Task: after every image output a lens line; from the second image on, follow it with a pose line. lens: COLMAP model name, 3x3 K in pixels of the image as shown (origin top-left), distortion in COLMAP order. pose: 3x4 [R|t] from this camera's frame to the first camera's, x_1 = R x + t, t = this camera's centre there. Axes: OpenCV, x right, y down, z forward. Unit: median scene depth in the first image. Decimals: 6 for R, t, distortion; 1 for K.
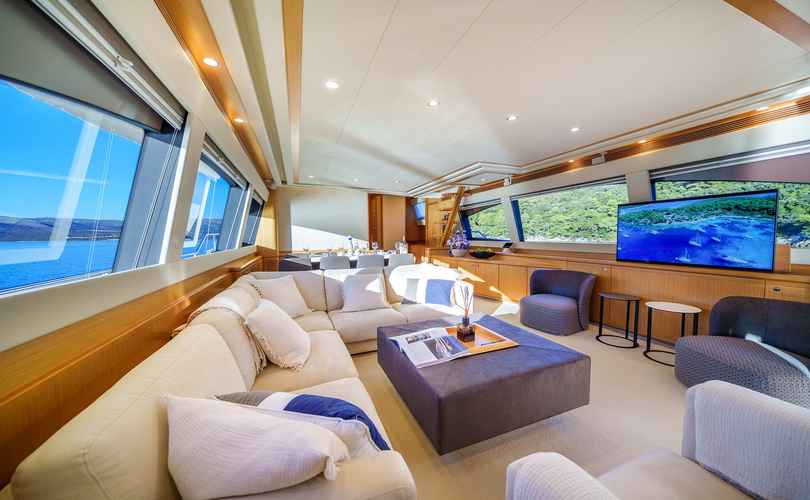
lens RADIAL K [[275.7, 0, 405.0], [0, 275.7, 250.0], [0, 0, 1]] dist [-0.000458, -0.000043]
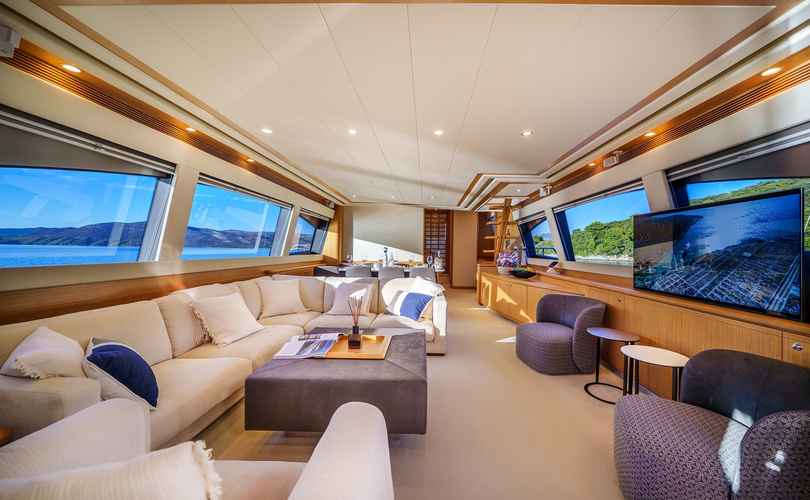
lens RADIAL K [[281.6, 0, 418.9], [0, 281.6, 247.5], [0, 0, 1]] dist [-0.000633, -0.000001]
pose [[0.923055, 0.023360, -0.383959, 0.357247], [-0.047394, 0.997456, -0.053253, -0.003794], [0.381738, 0.067353, 0.921813, 0.032707]]
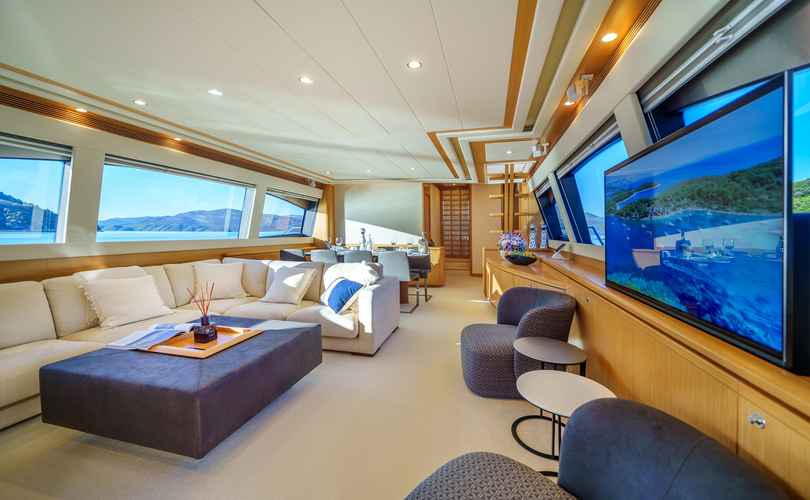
lens RADIAL K [[301.7, 0, 404.2], [0, 301.7, 237.9], [0, 0, 1]] dist [0.001309, -0.000038]
pose [[0.803849, 0.028331, -0.594159, 0.573185], [-0.046690, 0.998789, -0.015542, -0.014239], [0.592998, 0.040235, 0.804198, 0.250629]]
